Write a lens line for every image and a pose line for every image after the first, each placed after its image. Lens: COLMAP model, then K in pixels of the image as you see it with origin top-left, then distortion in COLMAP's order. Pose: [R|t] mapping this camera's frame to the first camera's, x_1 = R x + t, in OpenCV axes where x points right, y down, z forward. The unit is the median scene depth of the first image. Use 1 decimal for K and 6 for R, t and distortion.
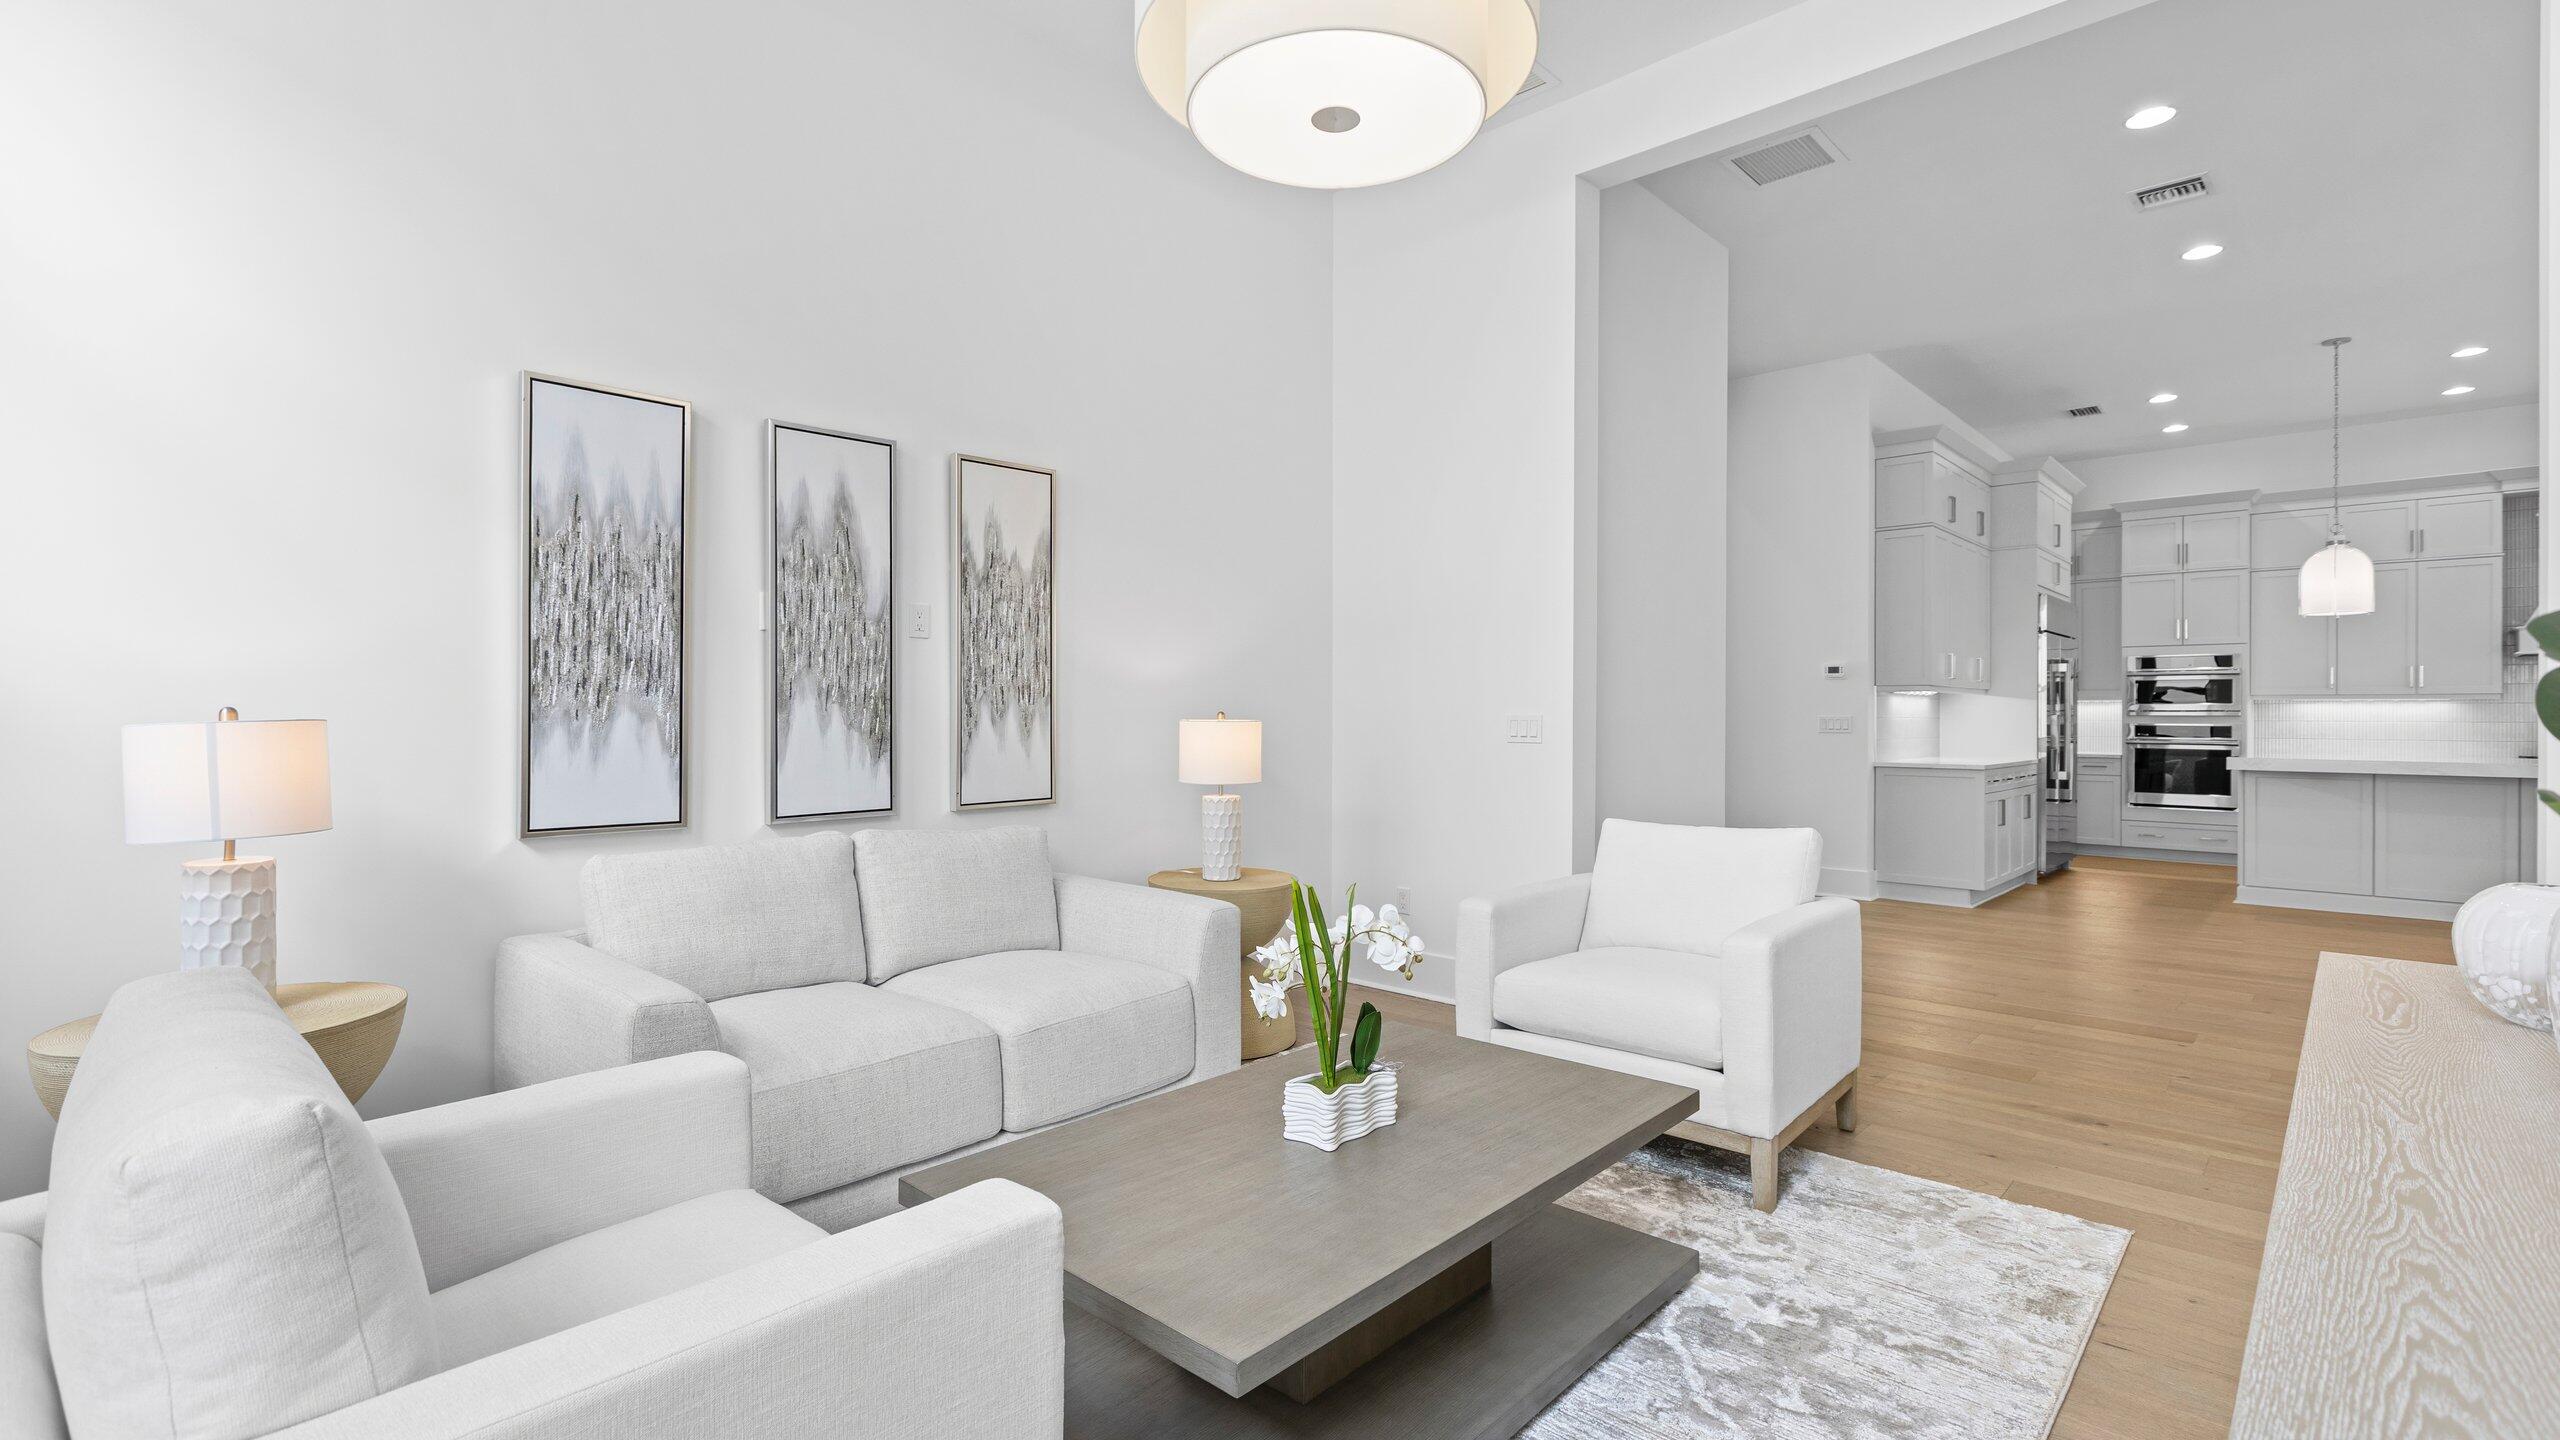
lens RADIAL K [[1137.7, 0, 1297.1], [0, 1137.7, 711.5], [0, 0, 1]] dist [0.000620, -0.000352]
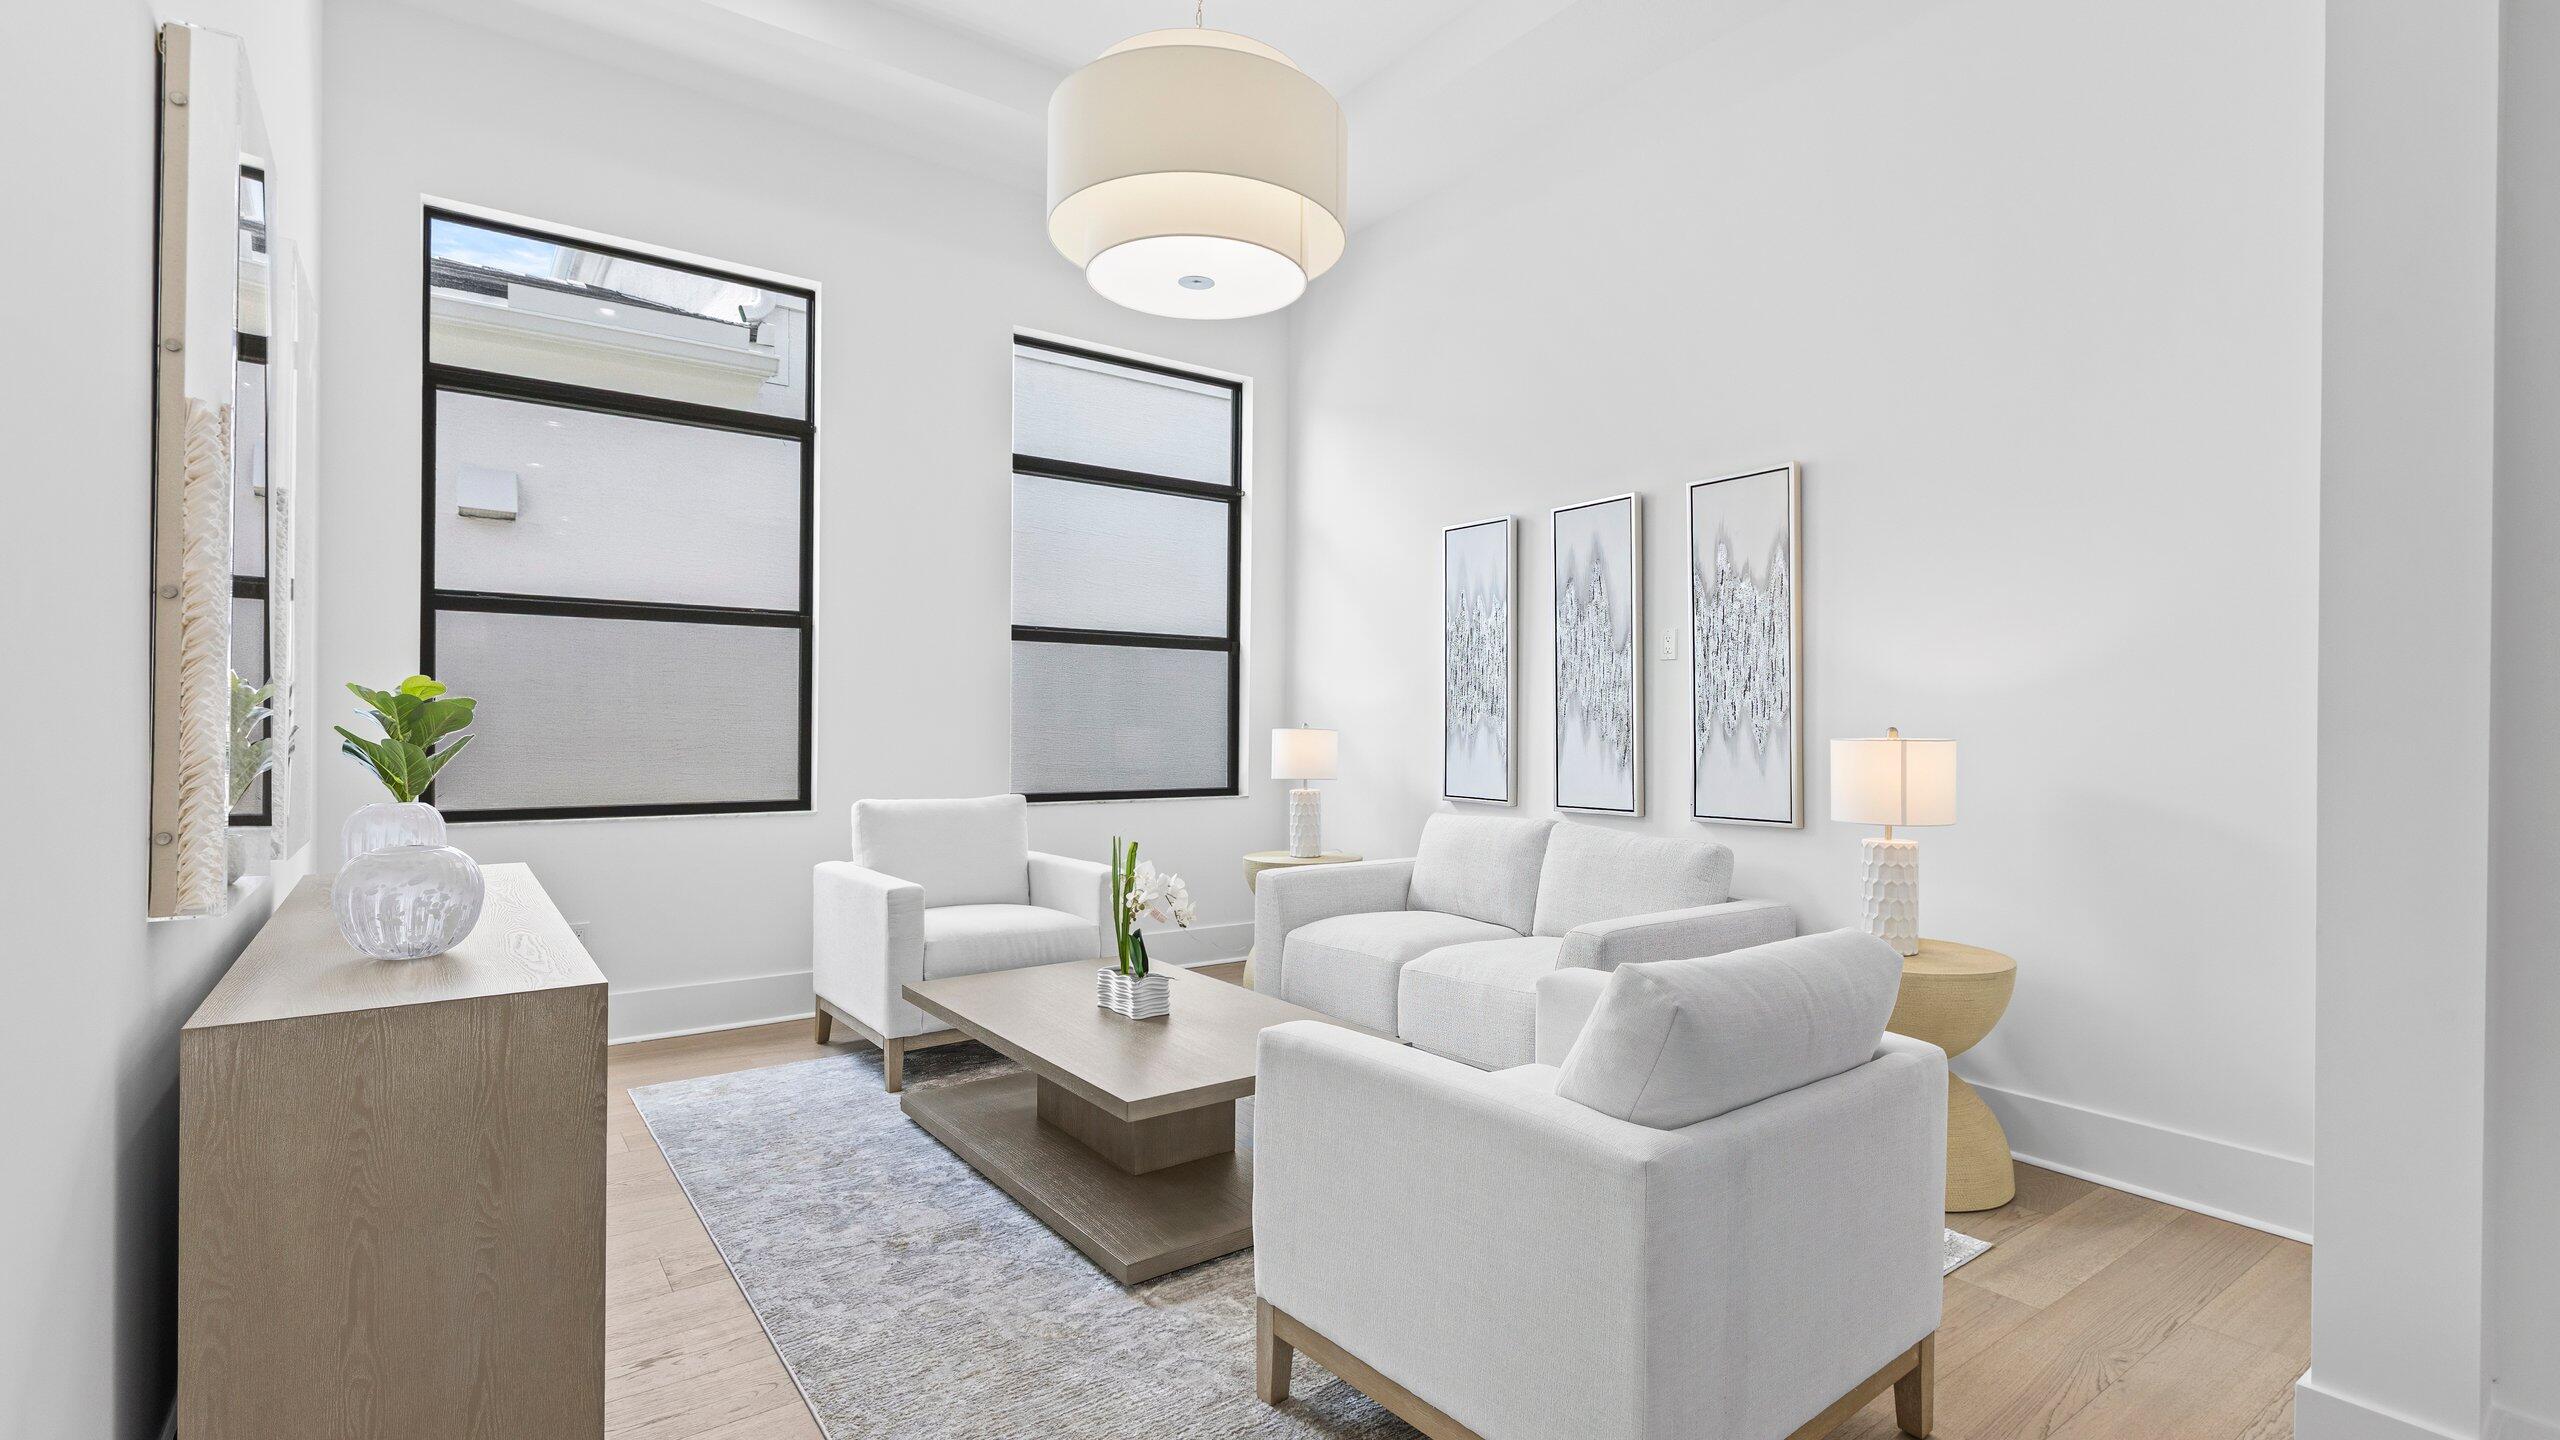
lens RADIAL K [[1137.7, 0, 1296.6], [0, 1137.7, 710.5], [0, 0, 1]] dist [0.000620, -0.000352]
pose [[-0.175639, -0.018829, -0.984275, 0.778124], [-0.003110, 0.999823, -0.018572, 0.004503], [0.984450, -0.000201, -0.175666, 0.814651]]
